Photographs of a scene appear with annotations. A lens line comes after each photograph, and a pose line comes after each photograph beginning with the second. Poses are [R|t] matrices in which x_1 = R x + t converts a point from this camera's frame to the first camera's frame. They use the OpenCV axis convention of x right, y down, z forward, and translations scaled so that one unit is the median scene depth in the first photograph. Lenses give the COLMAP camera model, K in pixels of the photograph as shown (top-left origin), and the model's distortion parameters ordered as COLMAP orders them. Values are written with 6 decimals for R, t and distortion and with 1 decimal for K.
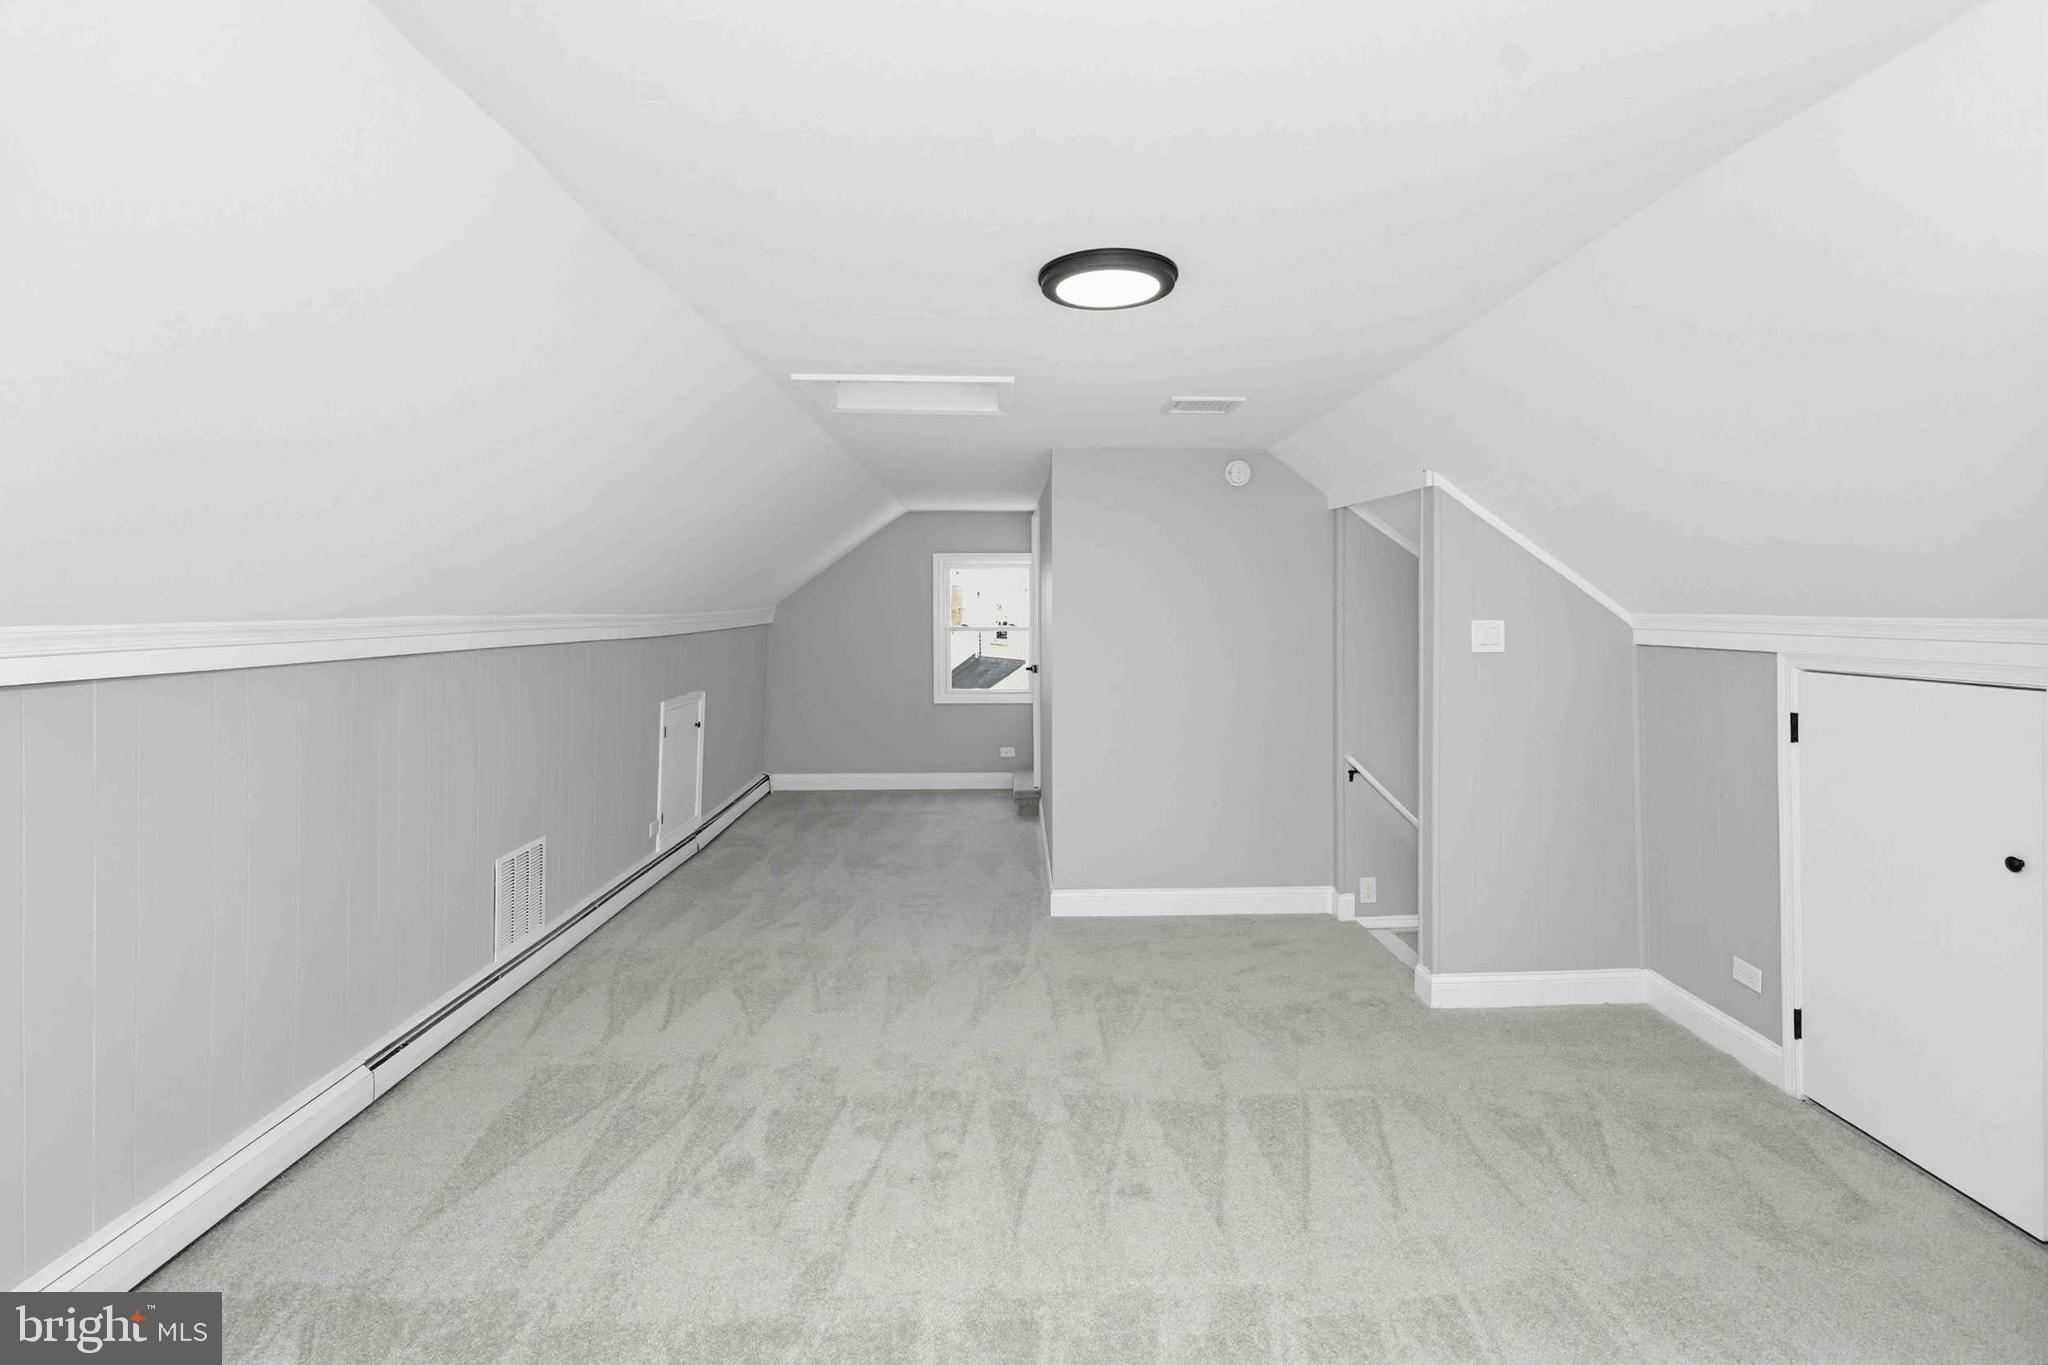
lens RADIAL K [[967.8, 0, 1017.3], [0, 967.8, 608.4], [0, 0, 1]] dist [-0.001528, -0.001258]
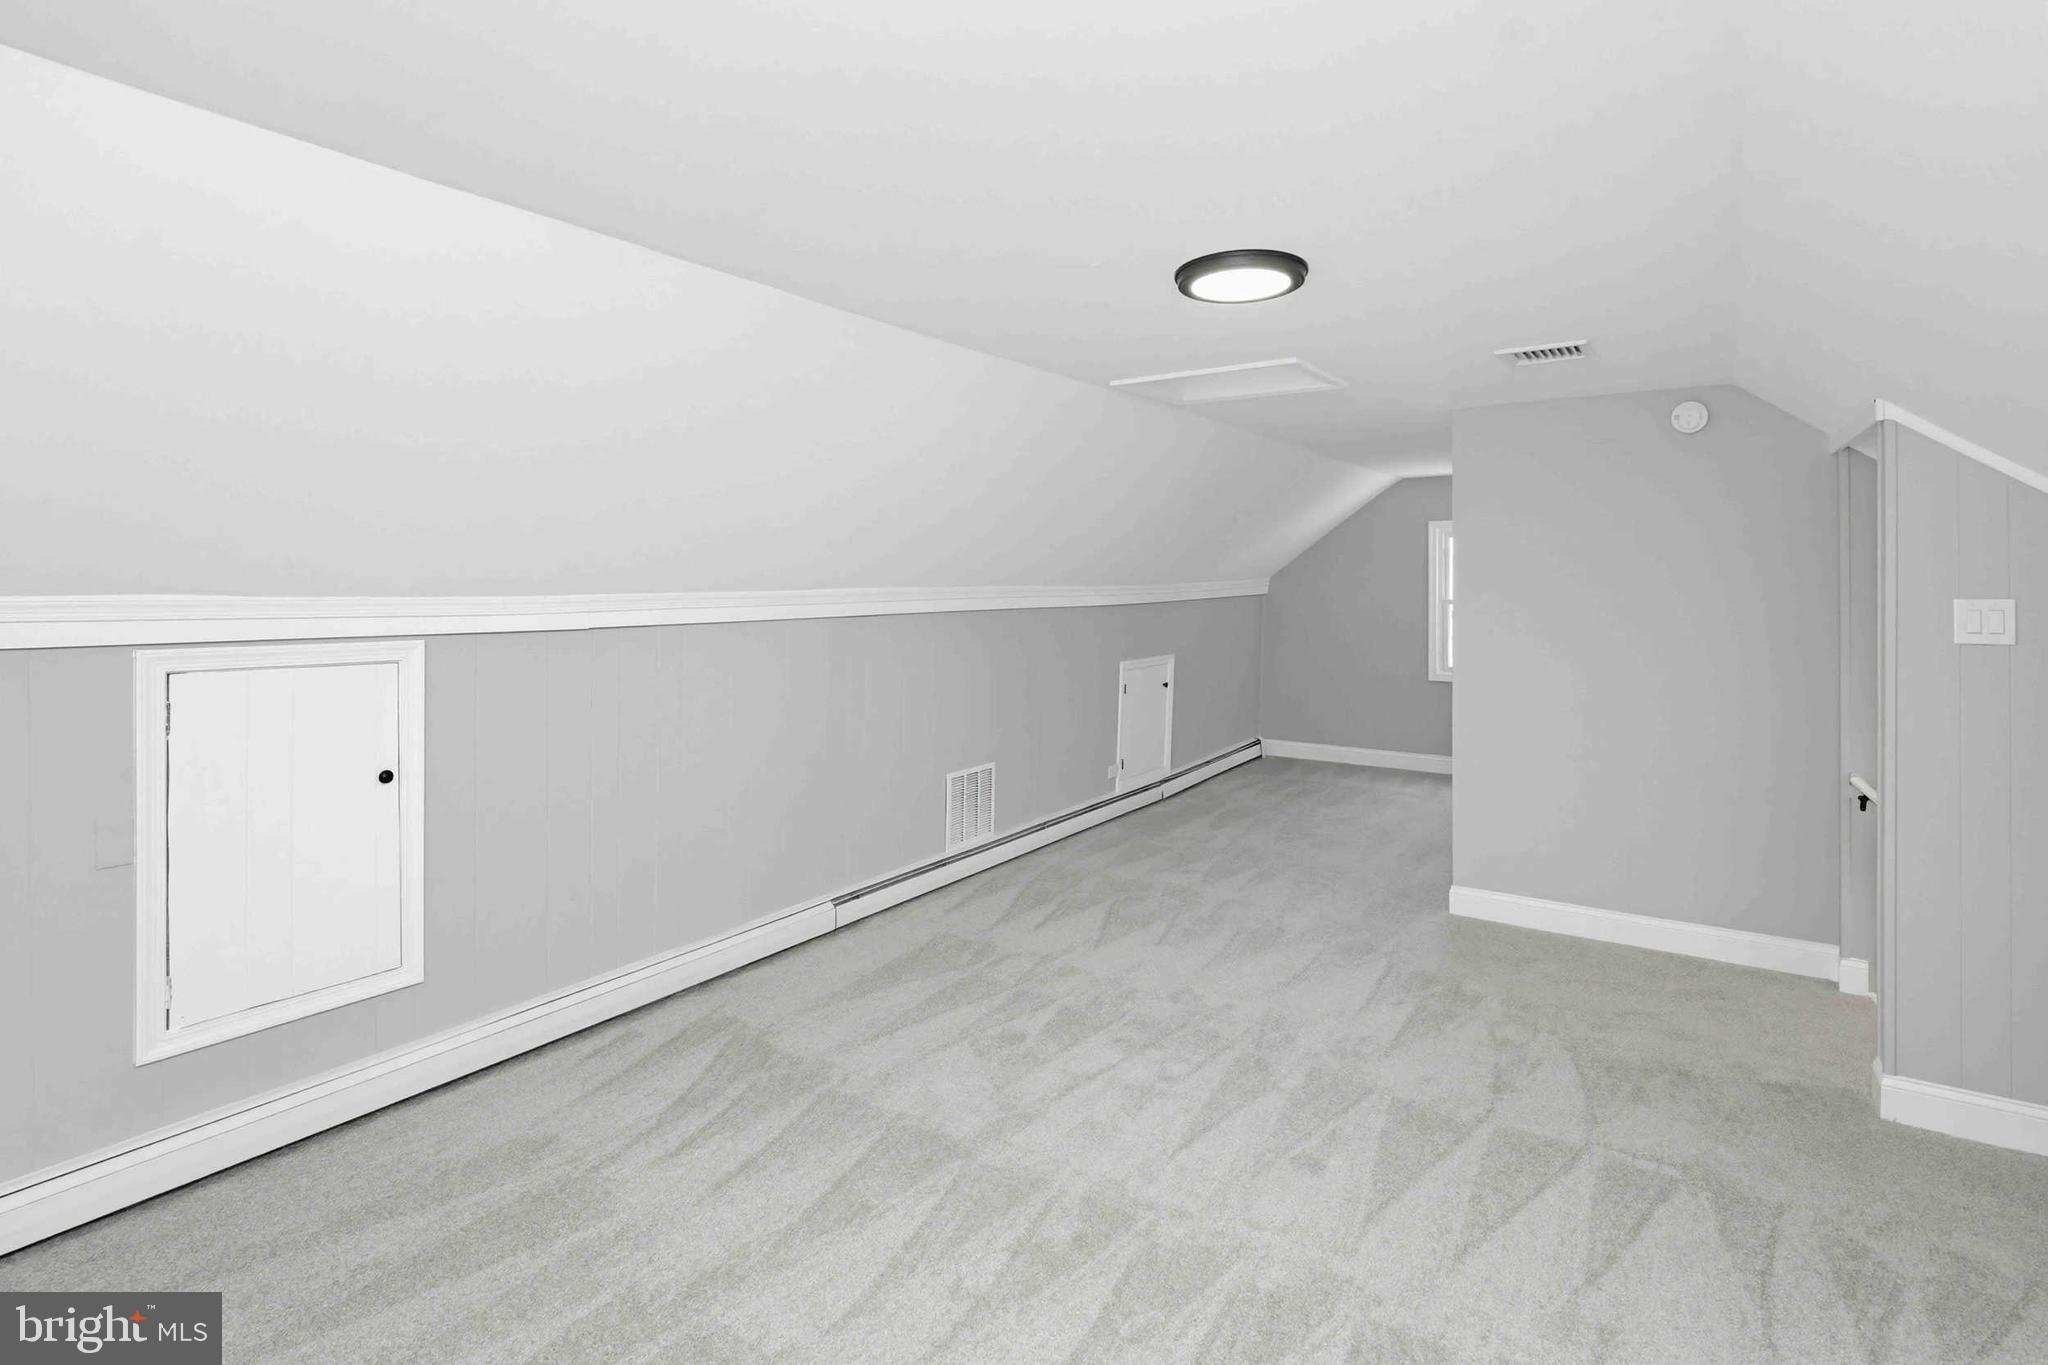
lens RADIAL K [[982.9, 0, 1040.8], [0, 982.9, 563.8], [0, 0, 1]] dist [-0.002169, -0.001657]
pose [[0.808100, -0.008821, -0.588979, 0.355319], [-0.000090, 0.999886, -0.015098, -0.002895], [0.589045, 0.012254, 0.808007, 0.003573]]
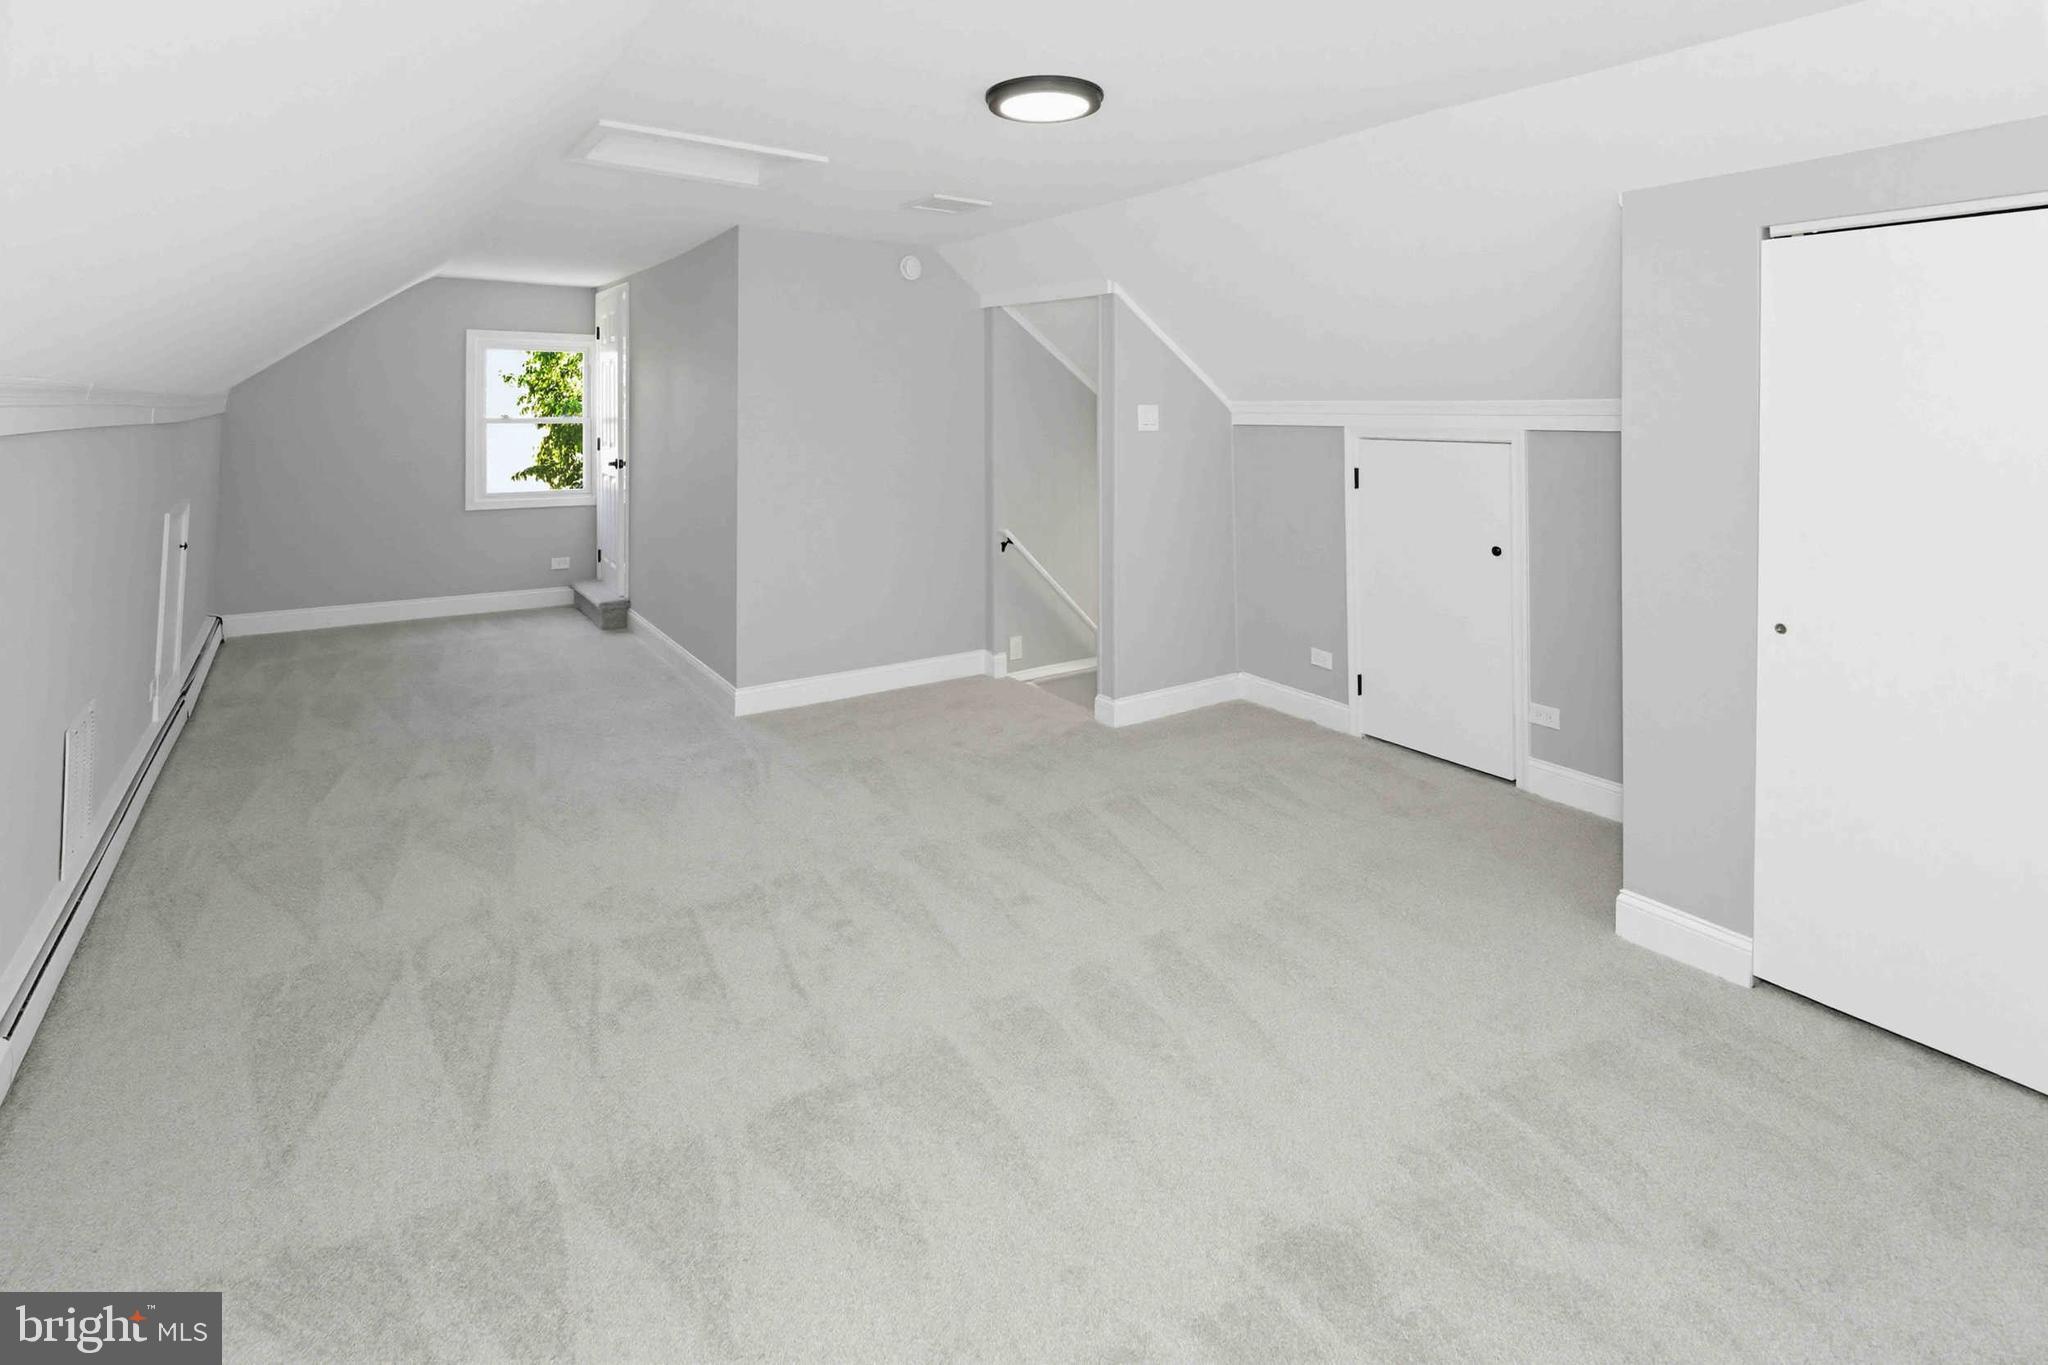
lens RADIAL K [[1029.3, 0, 1025.1], [0, 1029.3, 401.9], [0, 0, 1]] dist [0.010522, -0.000918]
pose [[0.830740, 0.014718, 0.556466, -0.377472], [-0.008134, 0.999865, -0.014303, 0.028770], [-0.556601, 0.007356, 0.830747, -0.001200]]
